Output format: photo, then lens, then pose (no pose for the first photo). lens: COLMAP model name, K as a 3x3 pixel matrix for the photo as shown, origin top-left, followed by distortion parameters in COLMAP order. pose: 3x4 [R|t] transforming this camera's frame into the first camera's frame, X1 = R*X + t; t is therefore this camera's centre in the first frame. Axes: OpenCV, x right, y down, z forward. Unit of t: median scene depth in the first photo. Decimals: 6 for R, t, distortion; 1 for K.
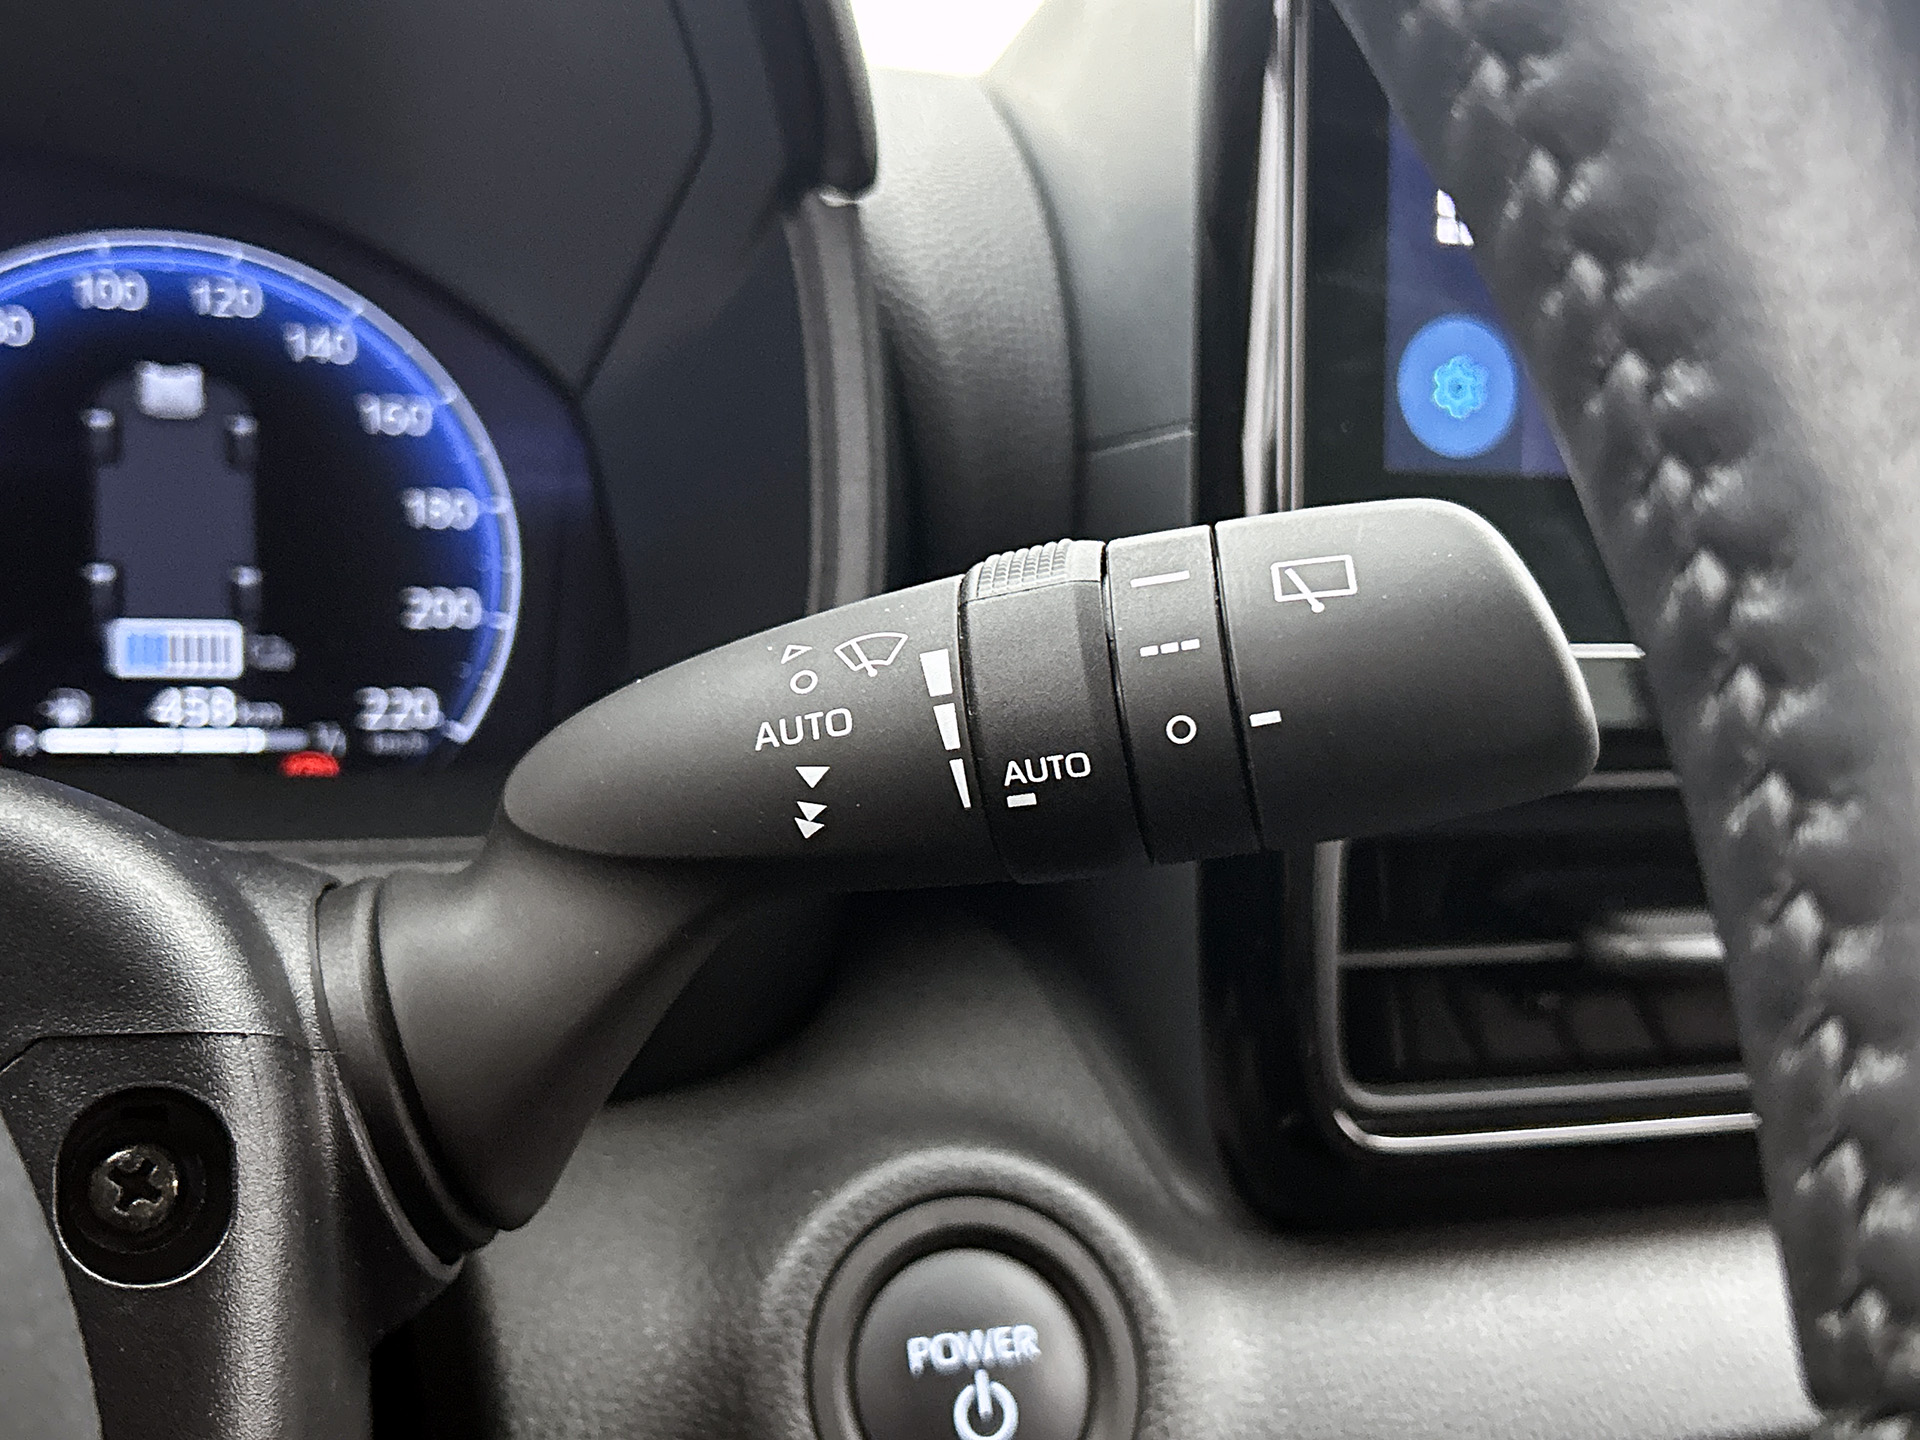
lens RADIAL K [[2338.5, 0, 962.7], [0, 2338.5, 712.4], [0, 0, 1]] dist [0.031453, 0.000000]
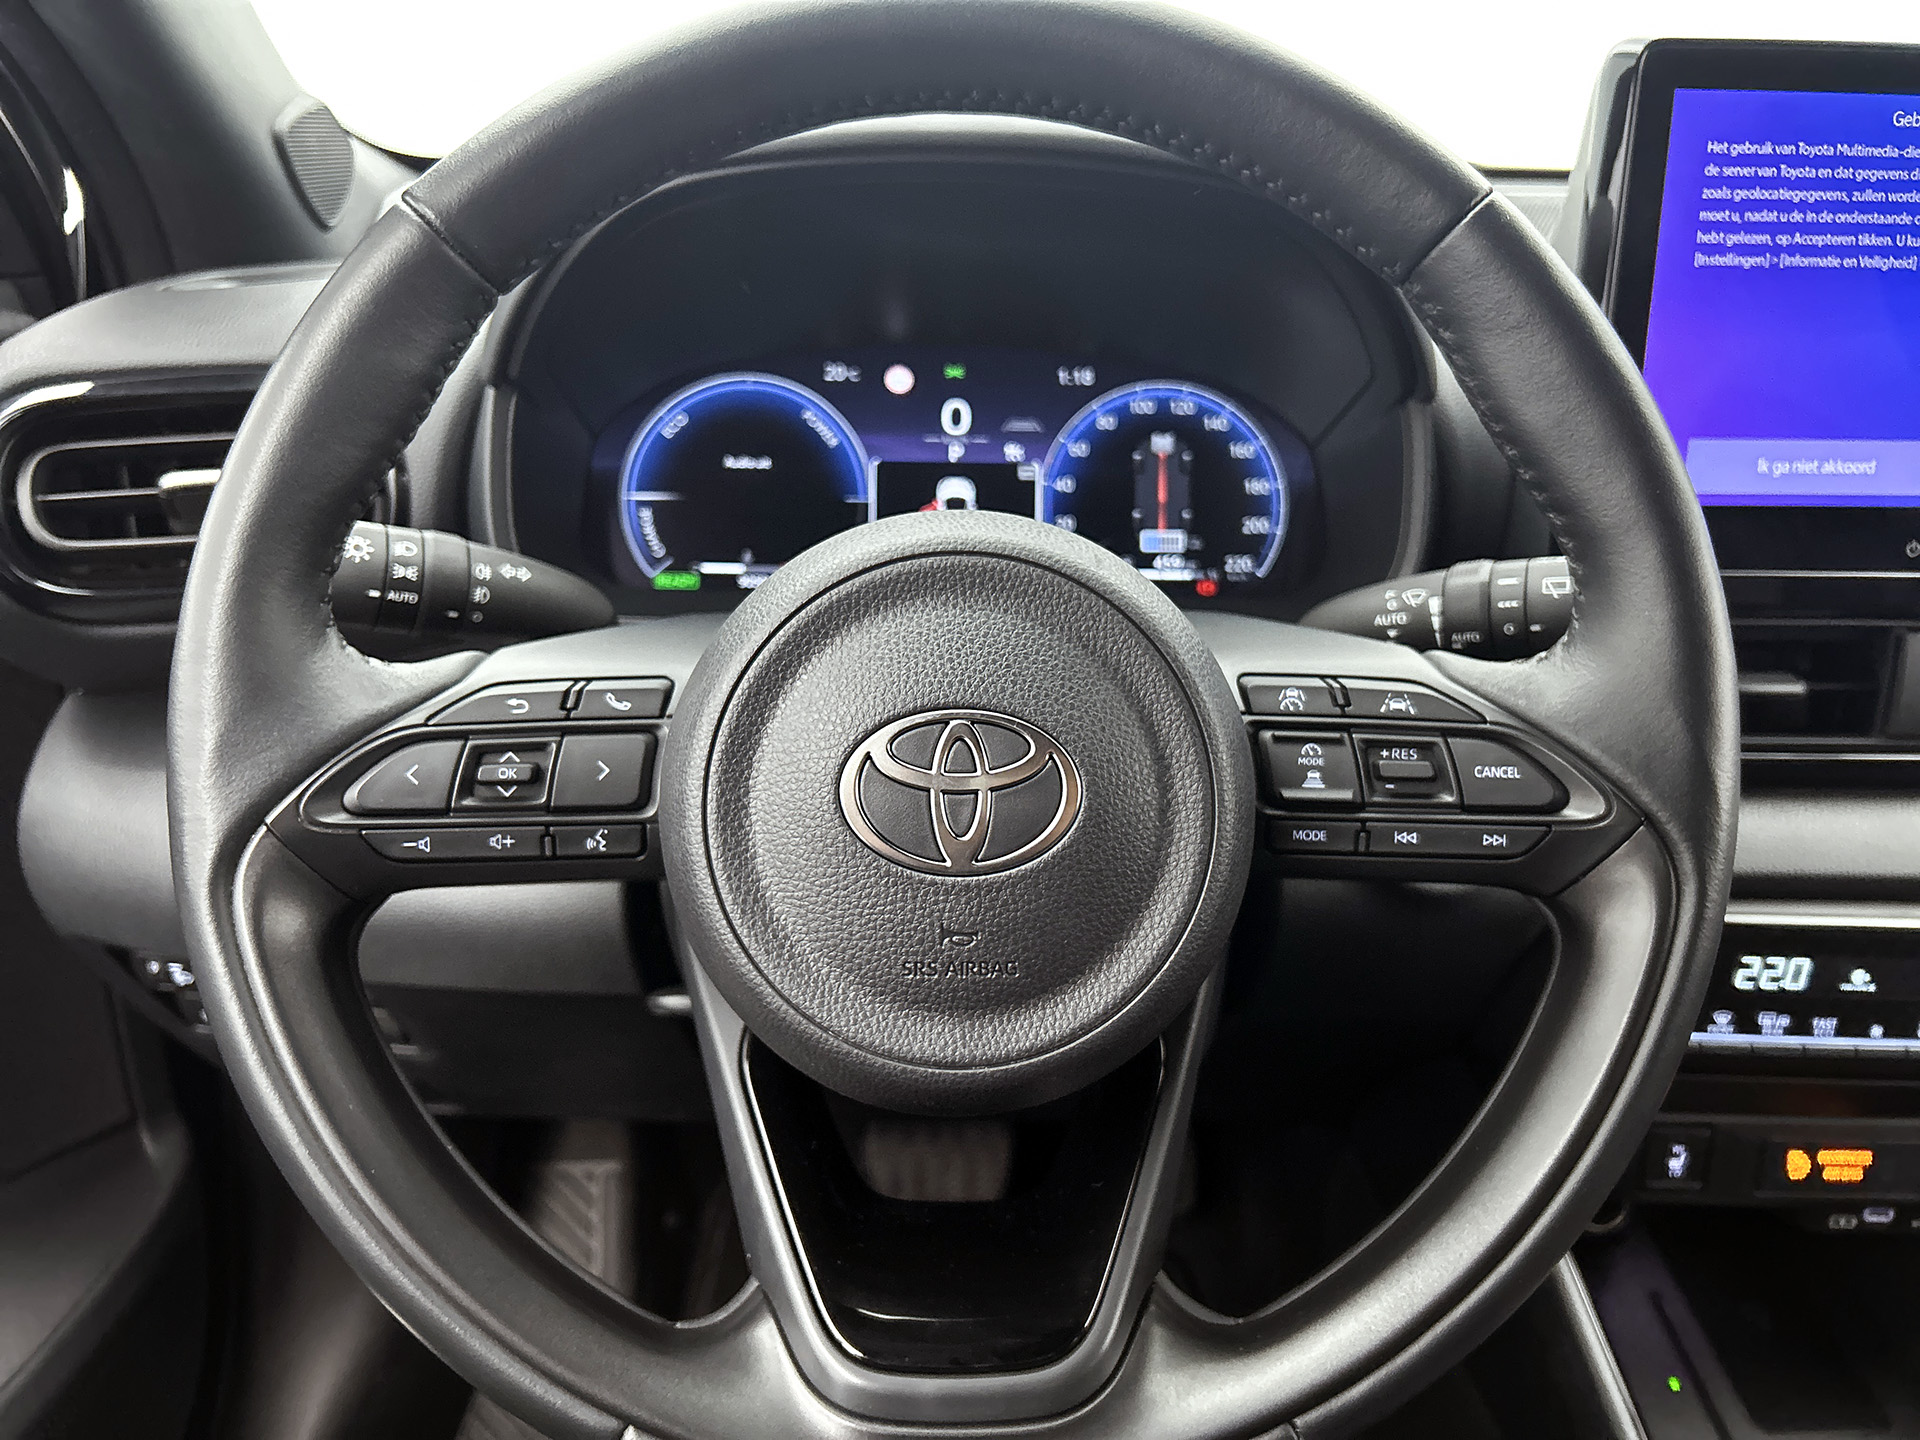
lens RADIAL K [[1473.6, 0, 925.2], [0, 1473.6, 723.1], [0, 0, 1]] dist [0.034140, -0.053619]
pose [[0.930328, 0.086912, -0.356280, 0.048456], [-0.014833, 0.979634, 0.200242, -0.159743], [0.366427, -0.181006, 0.912671, -0.738391]]
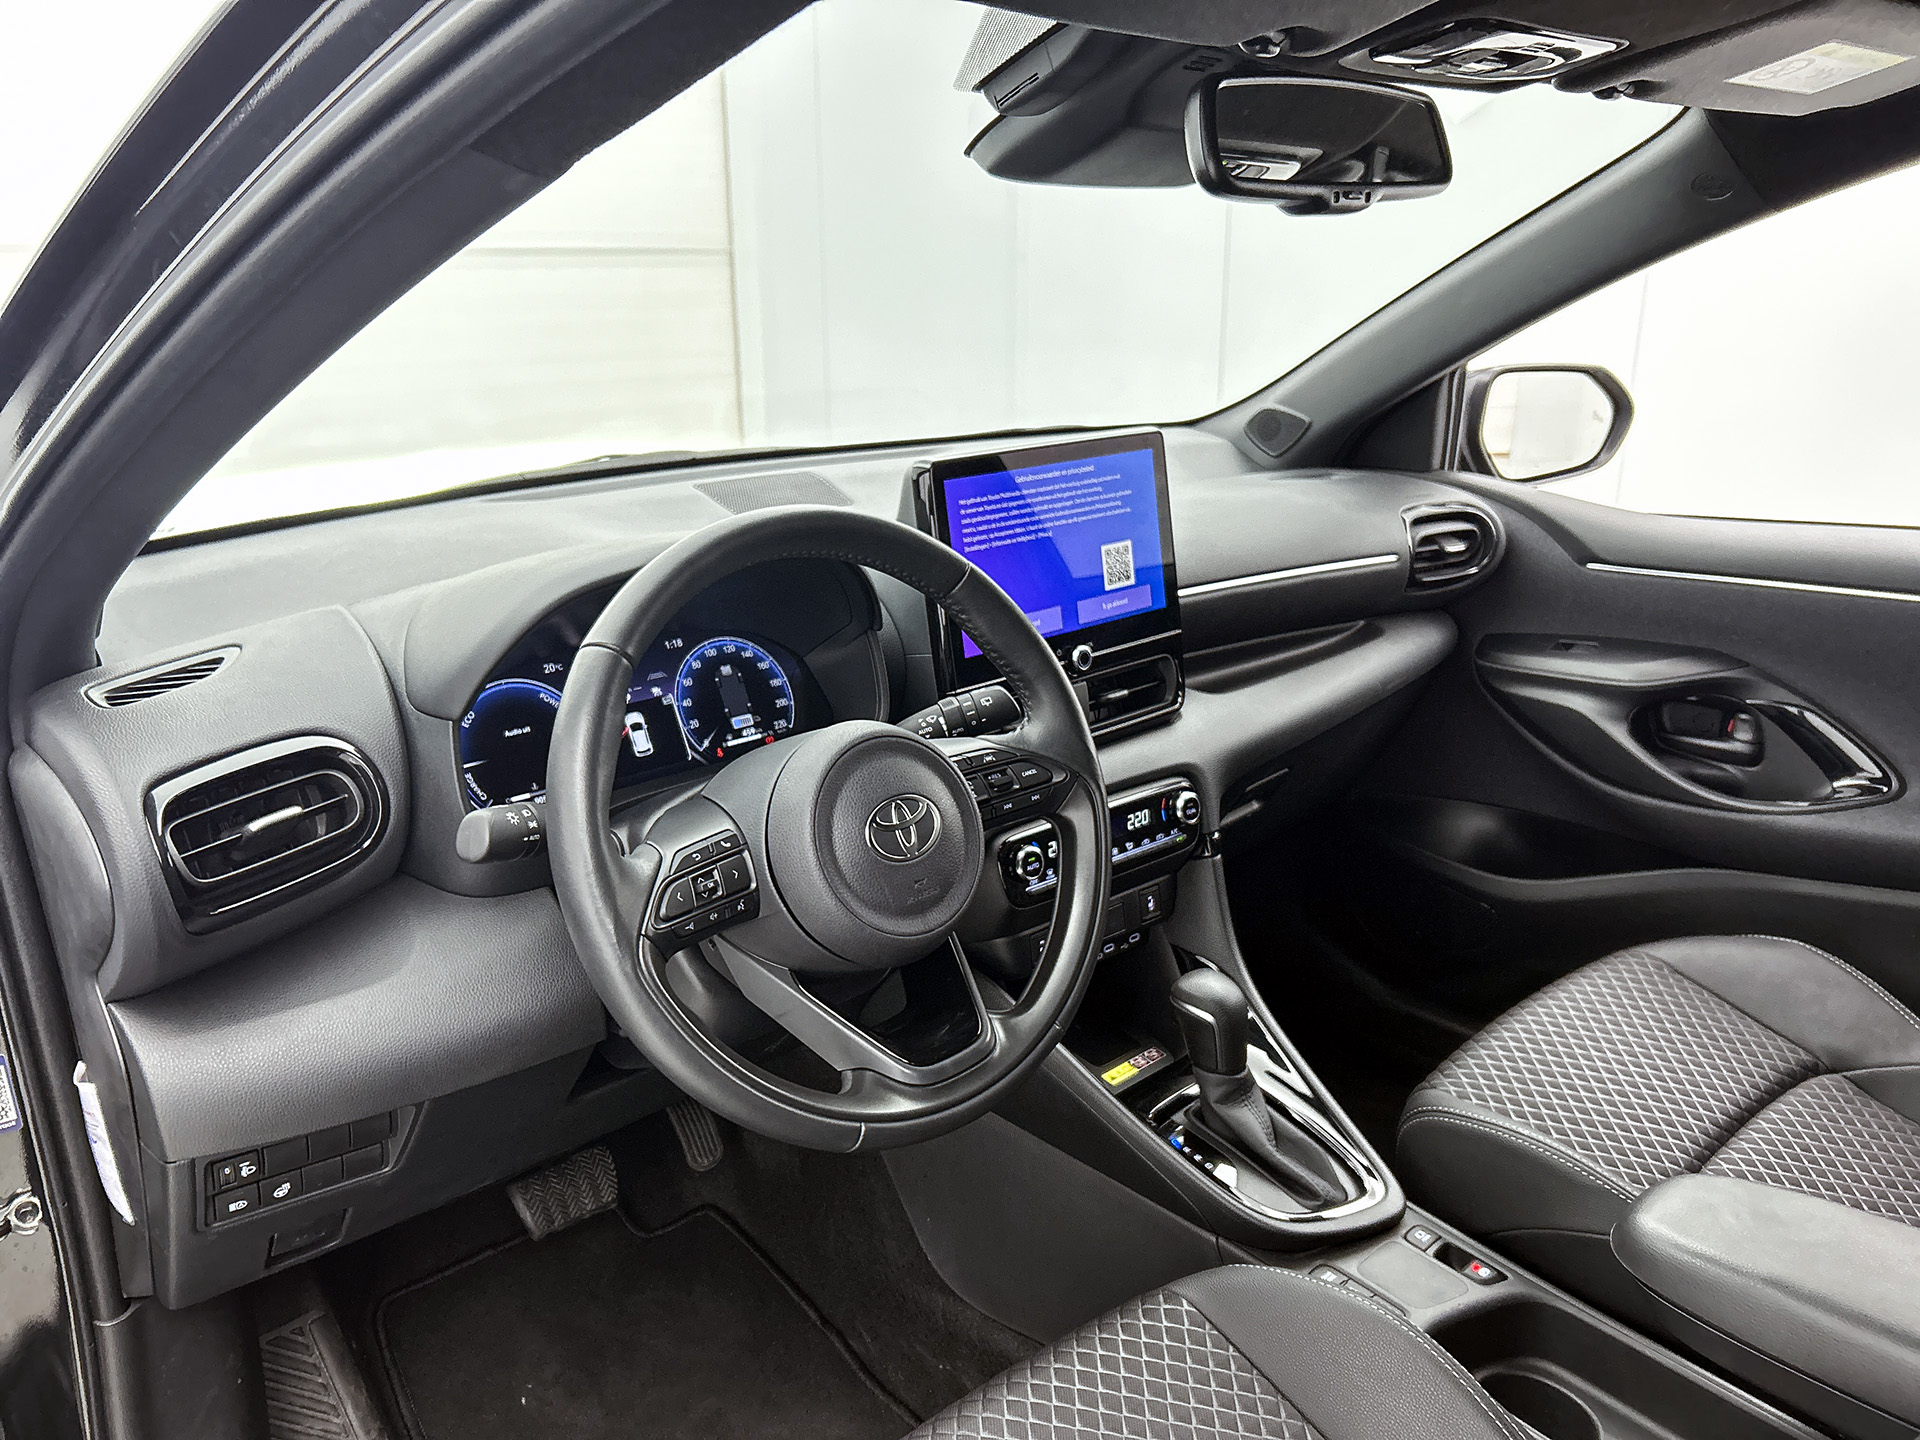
lens RADIAL K [[1473.6, 0, 970.4], [0, 1473.6, 776.1], [0, 0, 1]] dist [0.034140, -0.053619]
pose [[0.929609, -0.191502, 0.314888, -0.887644], [0.134056, 0.971576, 0.195115, -0.461678], [-0.343303, -0.139168, 0.928857, -2.125294]]
